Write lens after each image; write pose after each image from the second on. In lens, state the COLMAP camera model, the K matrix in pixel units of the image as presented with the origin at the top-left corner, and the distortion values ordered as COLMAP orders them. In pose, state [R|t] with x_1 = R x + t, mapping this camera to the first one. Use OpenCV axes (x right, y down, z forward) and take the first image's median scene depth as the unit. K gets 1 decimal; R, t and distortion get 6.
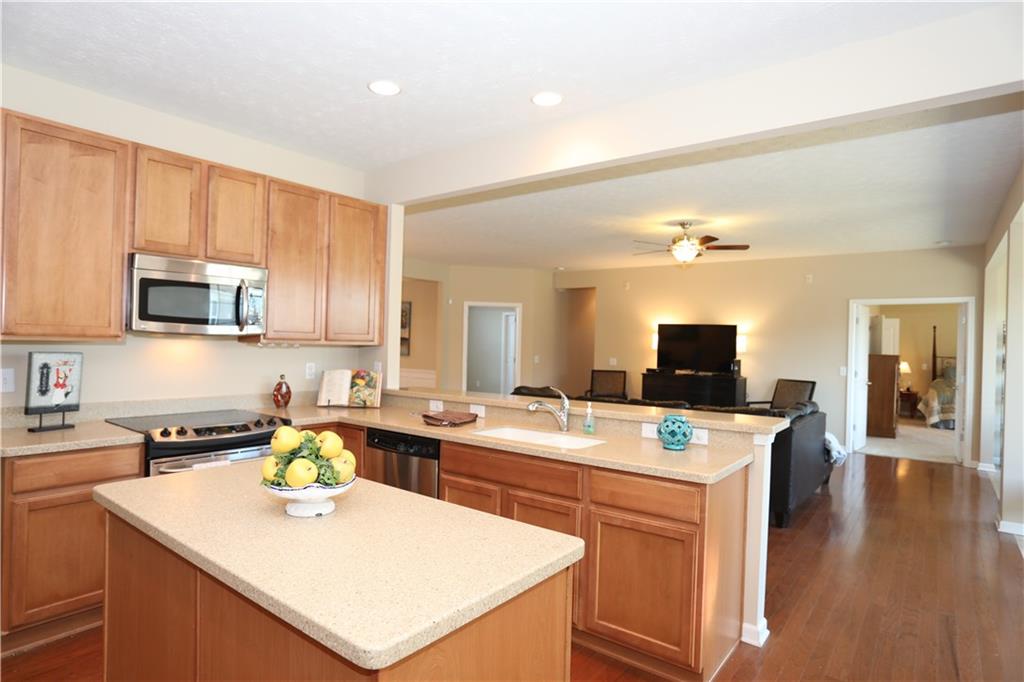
lens RADIAL K [[562.4, 0, 512.0], [0, 562.4, 341.0], [0, 0, 1]] dist [-0.035942, 0.000340]
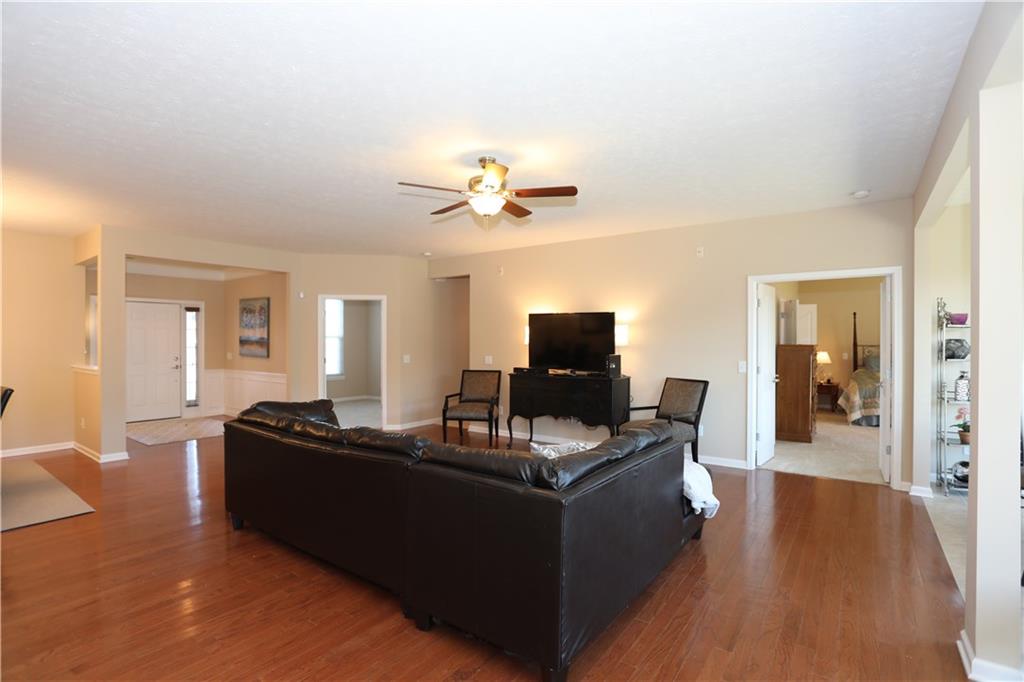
lens RADIAL K [[491.3, 0, 512.0], [0, 491.3, 341.0], [0, 0, 1]] dist [-0.055585, 0.000285]
pose [[0.999315, -0.023561, 0.028550, 0.229671], [0.023487, 0.999720, 0.002954, 0.007526], [-0.028611, -0.002282, 0.999588, 0.293122]]
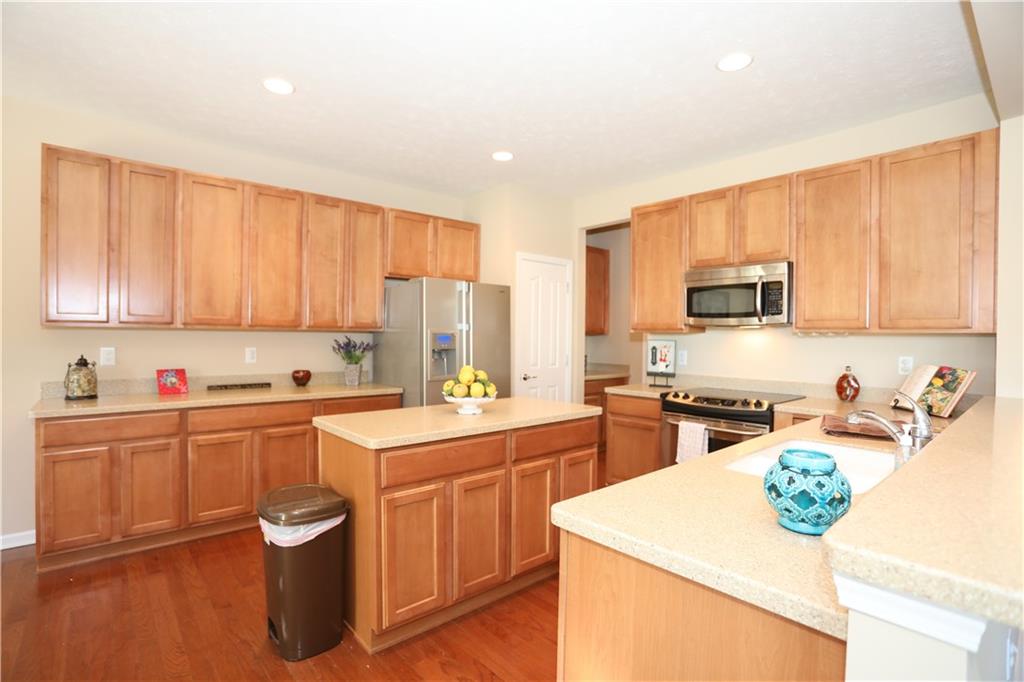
lens RADIAL K [[491.3, 0, 512.0], [0, 491.3, 341.0], [0, 0, 1]] dist [-0.055585, 0.000285]
pose [[-0.180437, -0.016295, -0.983452, 0.613194], [-0.010743, 0.999836, -0.014595, 0.044305], [0.983528, 0.007932, -0.180582, 0.730706]]
